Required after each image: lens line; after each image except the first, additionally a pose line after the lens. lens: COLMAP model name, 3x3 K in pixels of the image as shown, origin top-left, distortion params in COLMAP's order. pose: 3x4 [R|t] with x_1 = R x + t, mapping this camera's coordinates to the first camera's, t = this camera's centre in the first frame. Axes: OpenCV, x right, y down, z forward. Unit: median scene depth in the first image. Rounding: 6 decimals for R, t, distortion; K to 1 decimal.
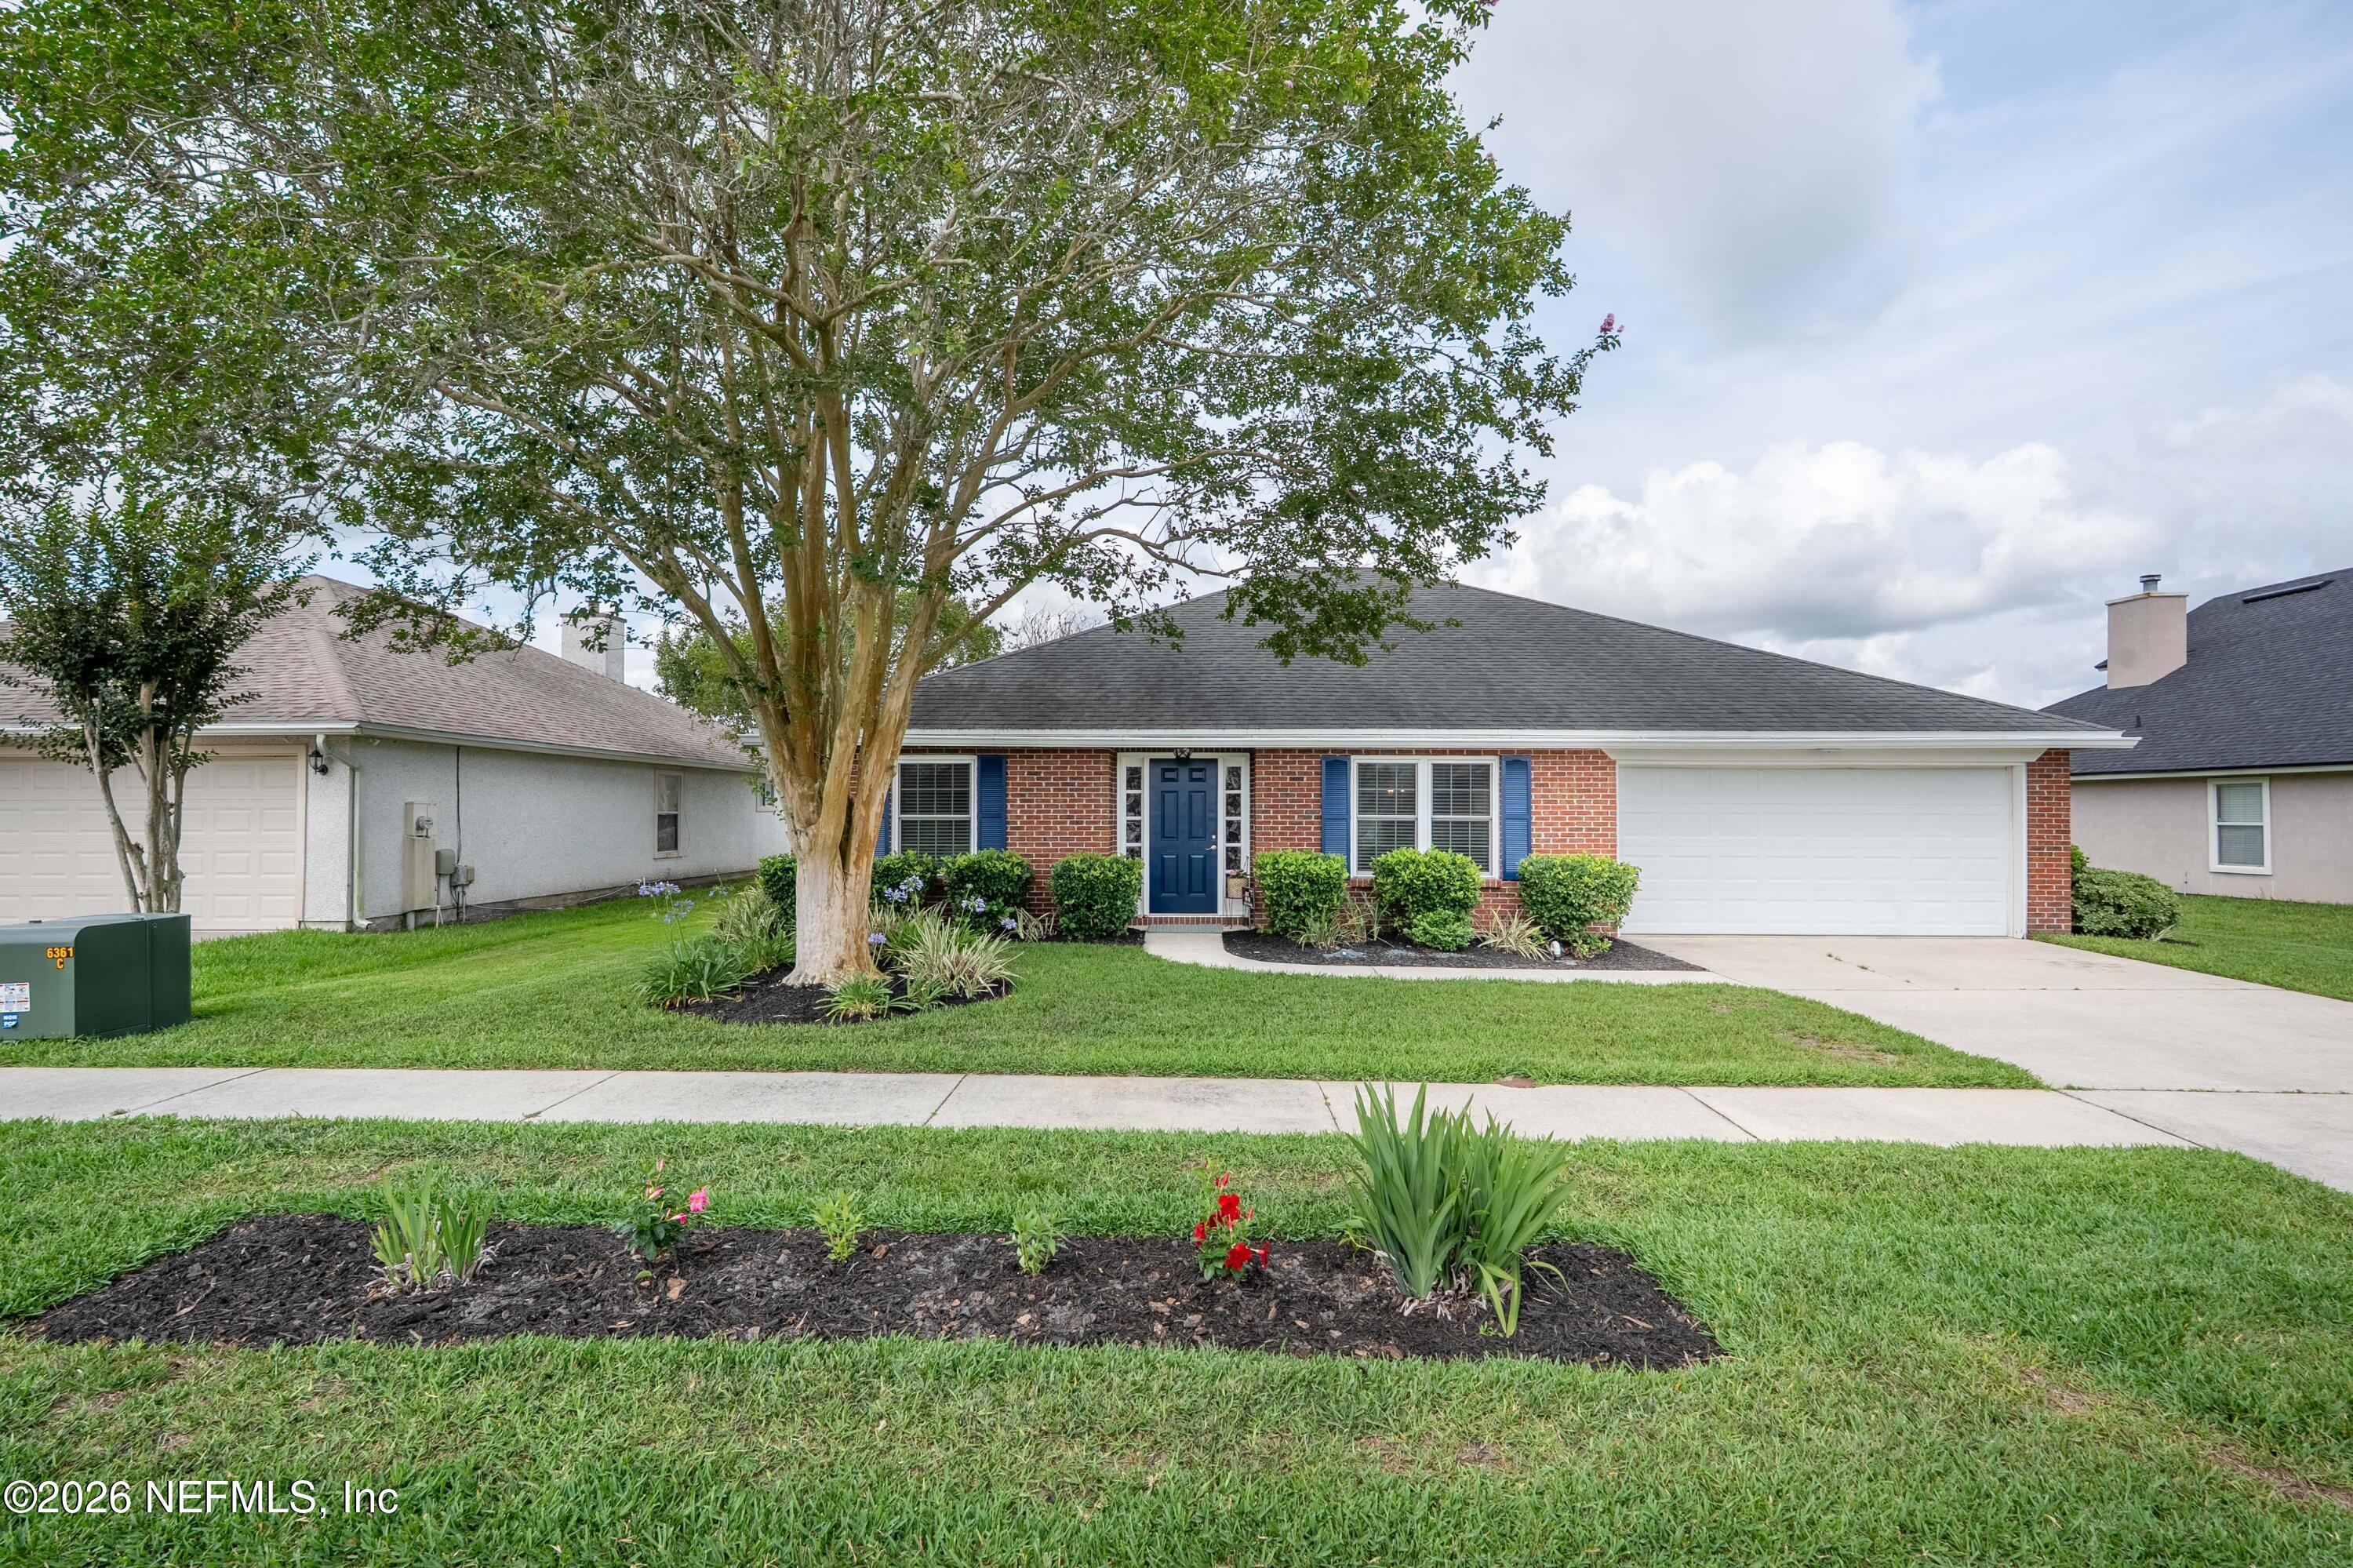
lens RADIAL K [[1025.3, 0, 1160.9], [0, 1025.3, 786.4], [0, 0, 1]] dist [0.000733, 0.000126]
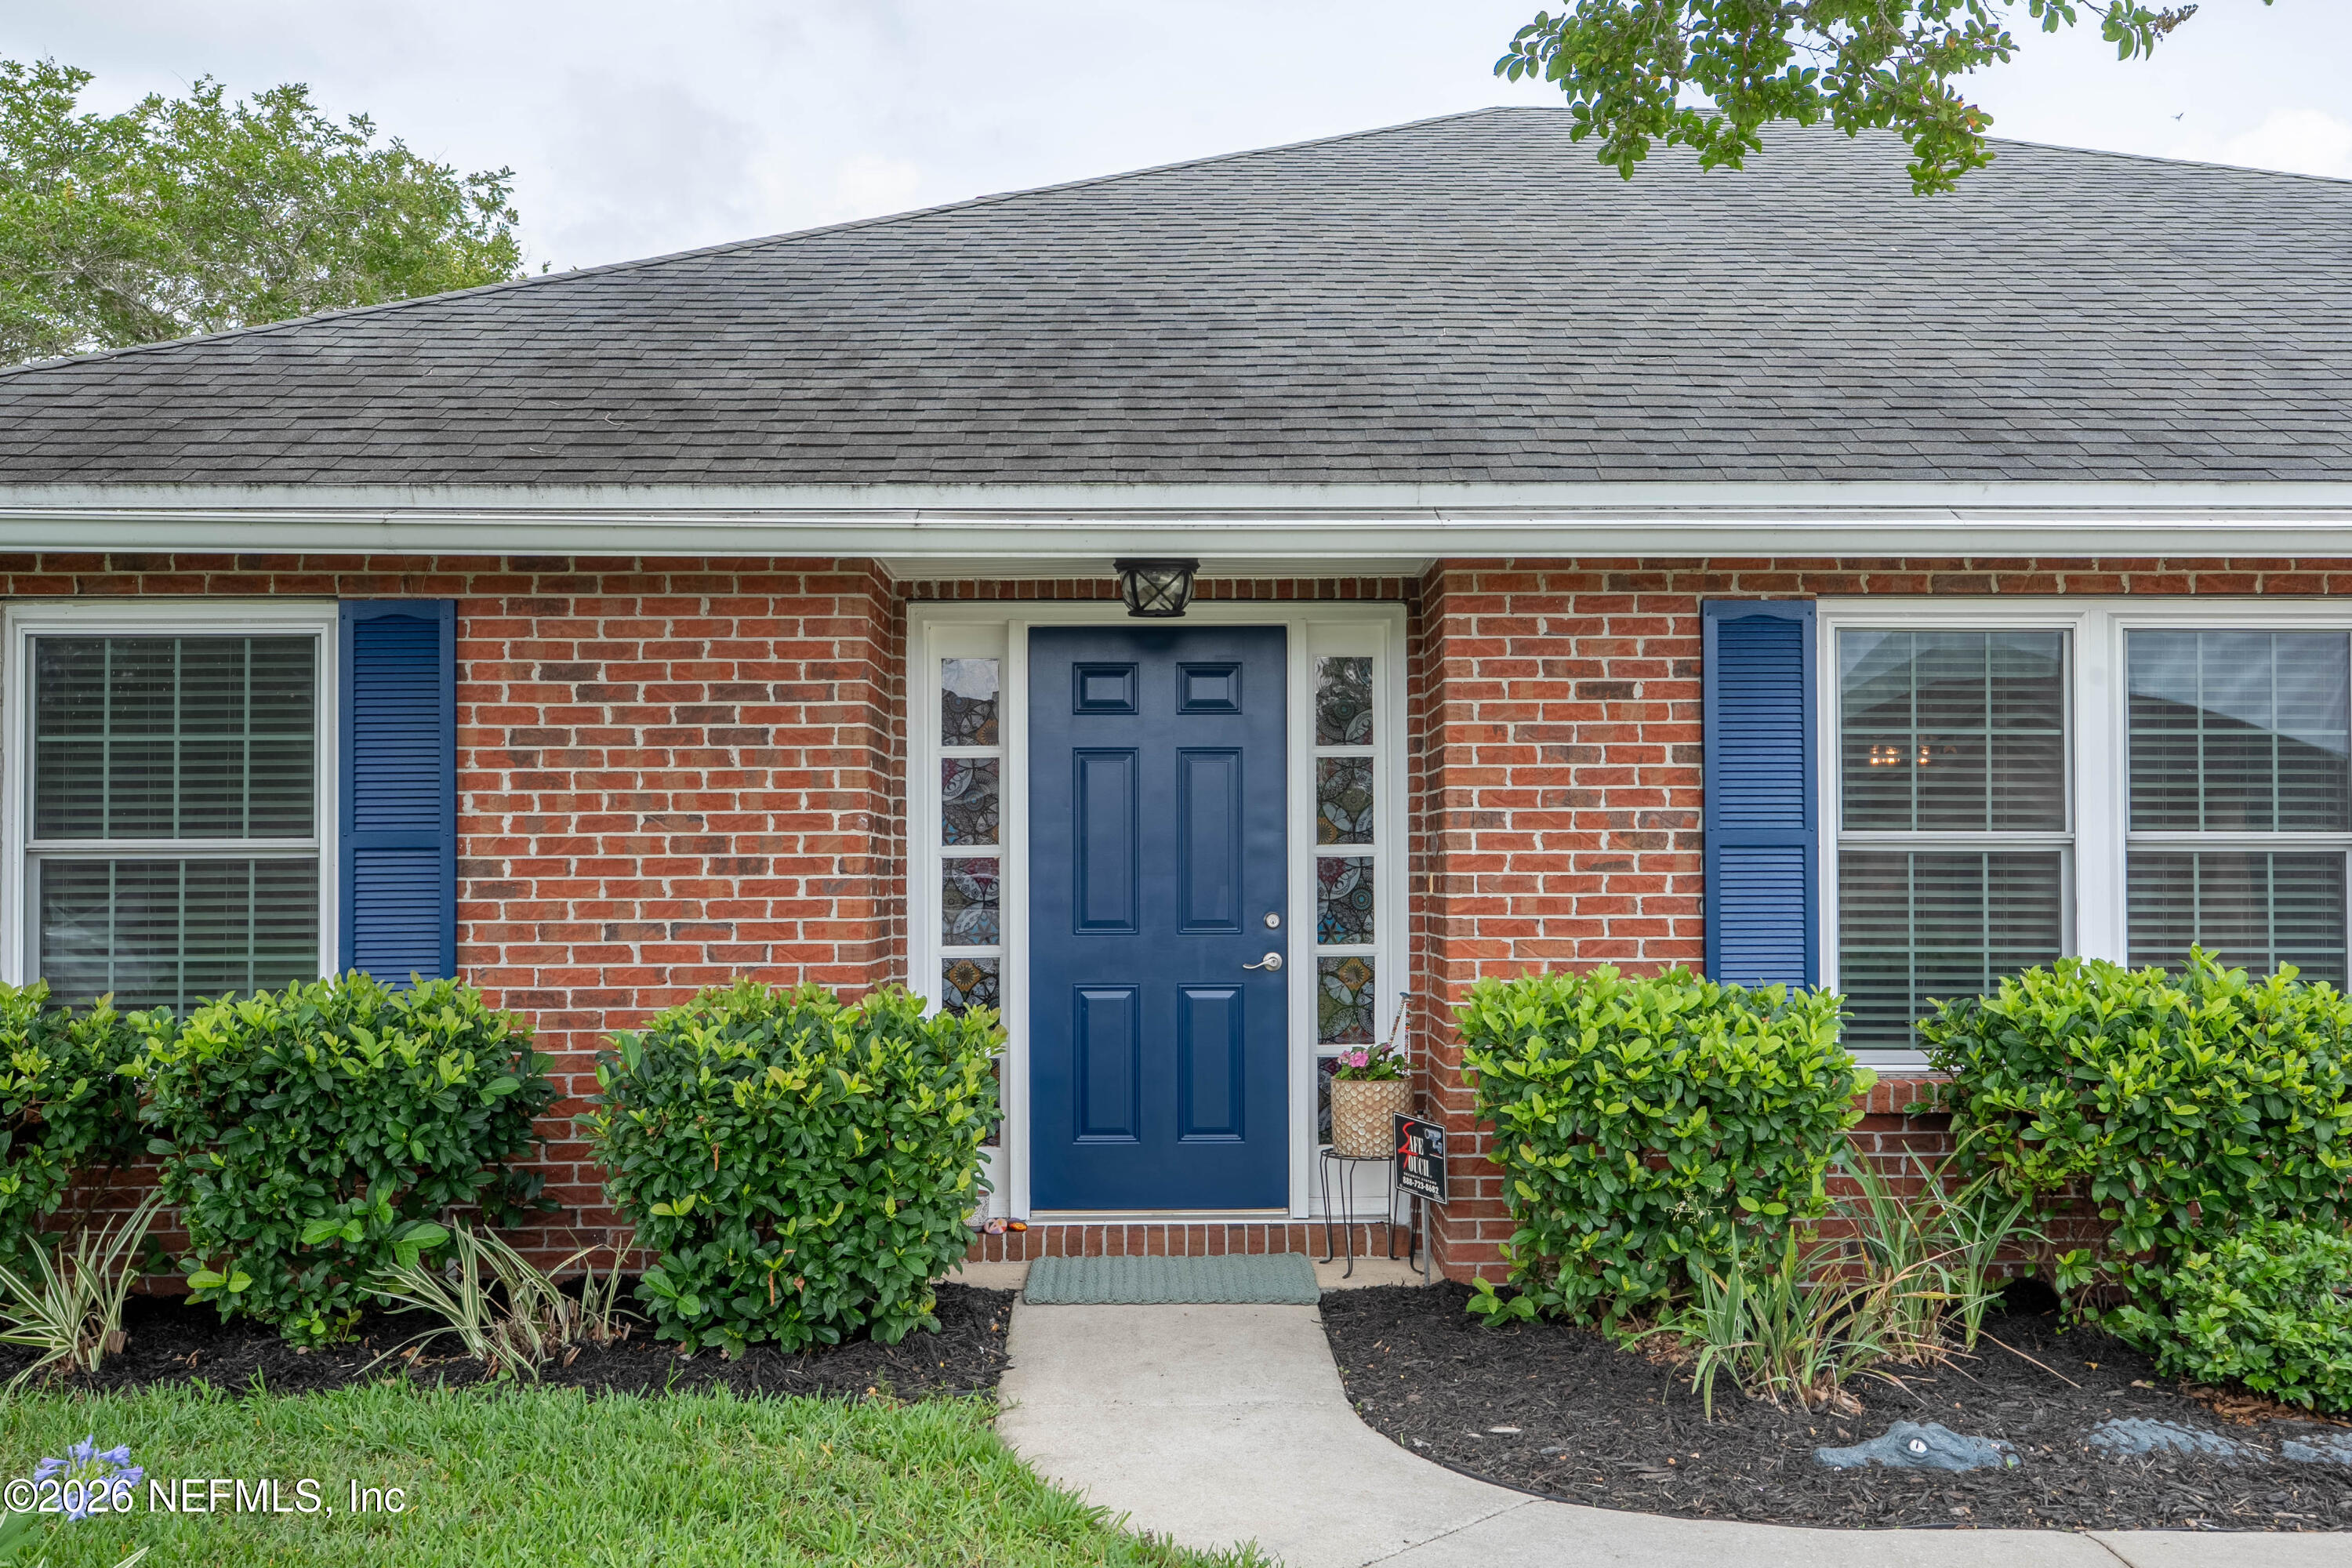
lens RADIAL K [[2244.3, 0, 1176.0], [0, 2244.3, 784.0], [0, 0, 1]] dist [-0.007608, 0.000527]
pose [[0.998917, -0.003185, 0.046411, -0.000291], [0.003905, 0.999873, -0.015433, 0.023898], [-0.046356, 0.015597, 0.998803, 0.439998]]
